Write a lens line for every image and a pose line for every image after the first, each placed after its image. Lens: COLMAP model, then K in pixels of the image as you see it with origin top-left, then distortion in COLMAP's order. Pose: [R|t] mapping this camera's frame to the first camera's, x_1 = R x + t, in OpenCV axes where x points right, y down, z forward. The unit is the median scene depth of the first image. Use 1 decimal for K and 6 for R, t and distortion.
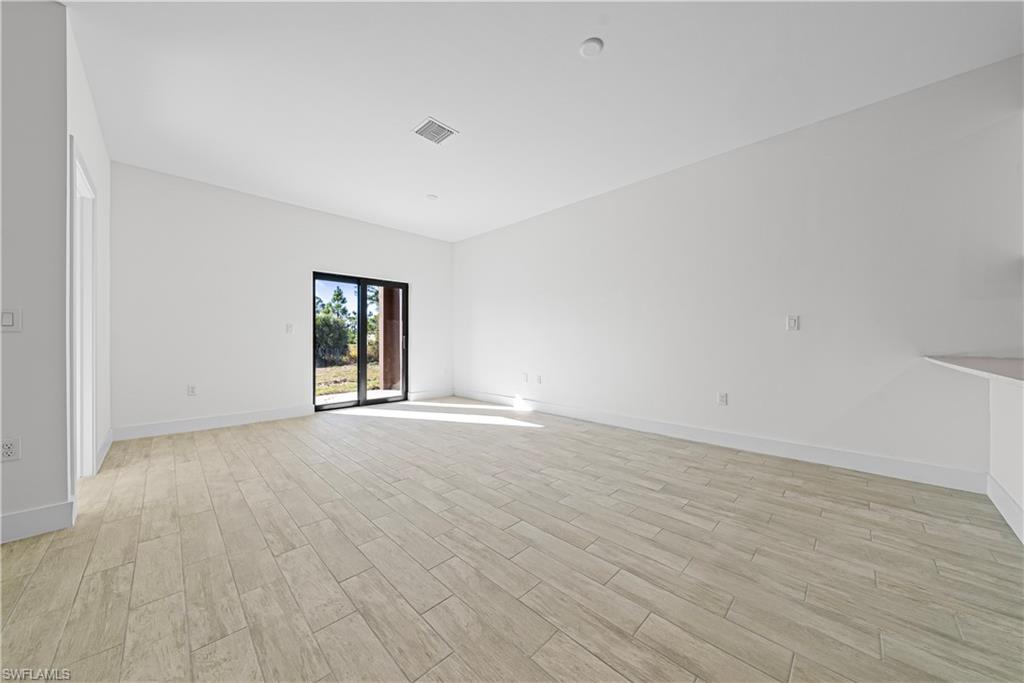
lens RADIAL K [[349.1, 0, 510.0], [0, 349.1, 341.2], [0, 0, 1]] dist [-0.000197, -0.000418]
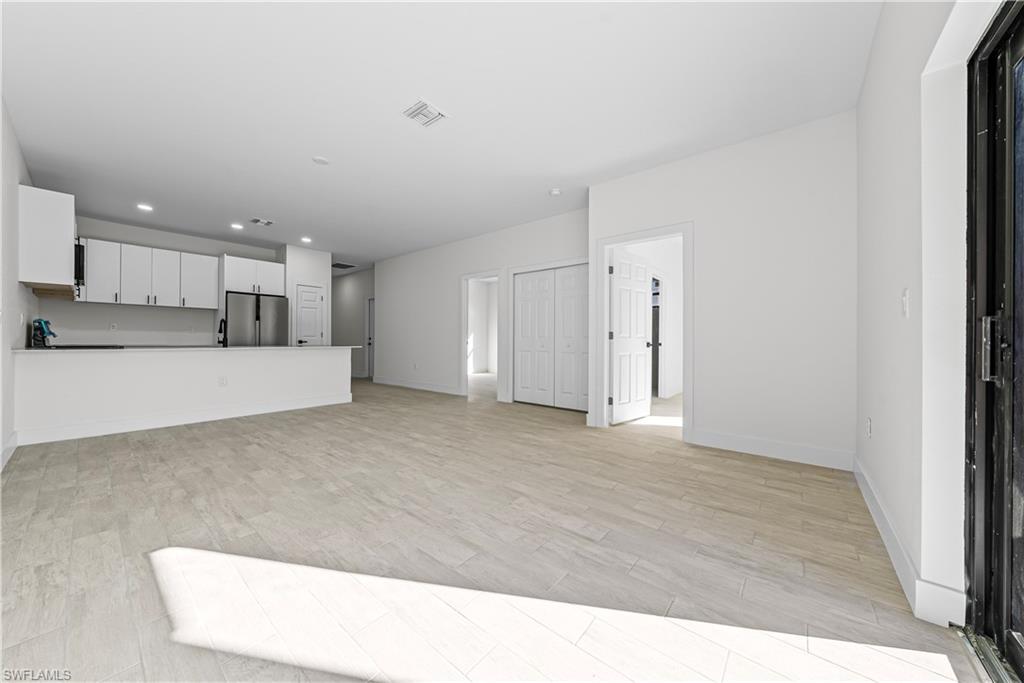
lens RADIAL K [[349.1, 0, 514.6], [0, 349.1, 339.7], [0, 0, 1]] dist [-0.000197, -0.000418]
pose [[-0.994223, -0.007268, -0.107092, -0.221657], [-0.007600, 0.999968, 0.002692, -0.003753], [0.107069, 0.003490, -0.994246, 1.209279]]
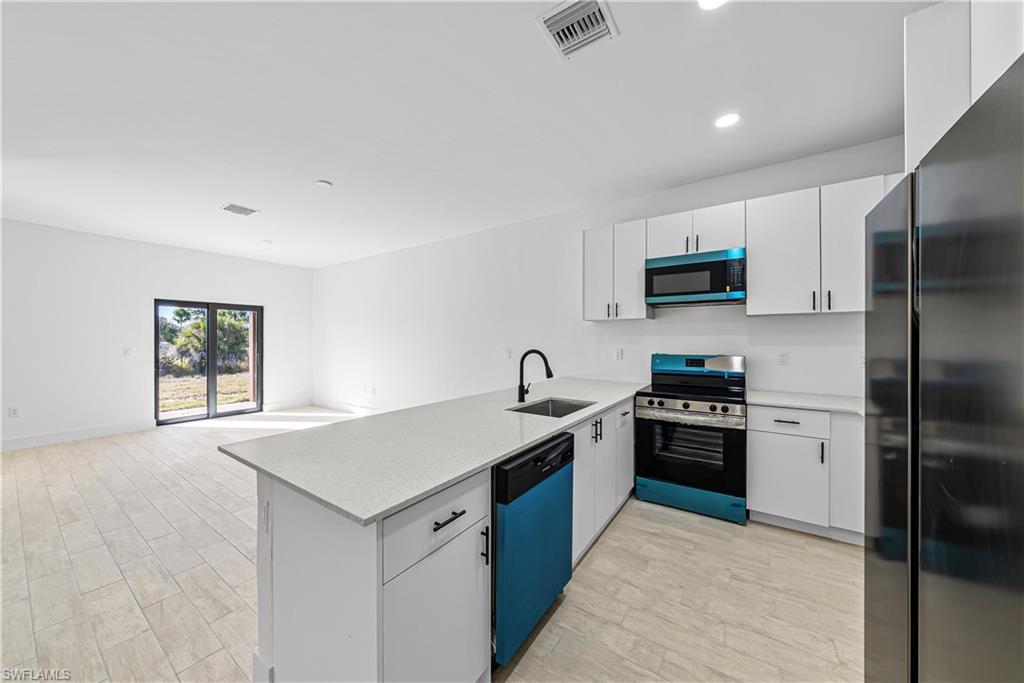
lens RADIAL K [[349.1, 0, 510.0], [0, 349.1, 340.8], [0, 0, 1]] dist [-0.000197, -0.000418]
pose [[0.981857, -0.000409, 0.189621, 0.323174], [0.001185, 0.999991, -0.003981, -0.060836], [-0.189618, 0.004134, 0.981849, -0.290188]]
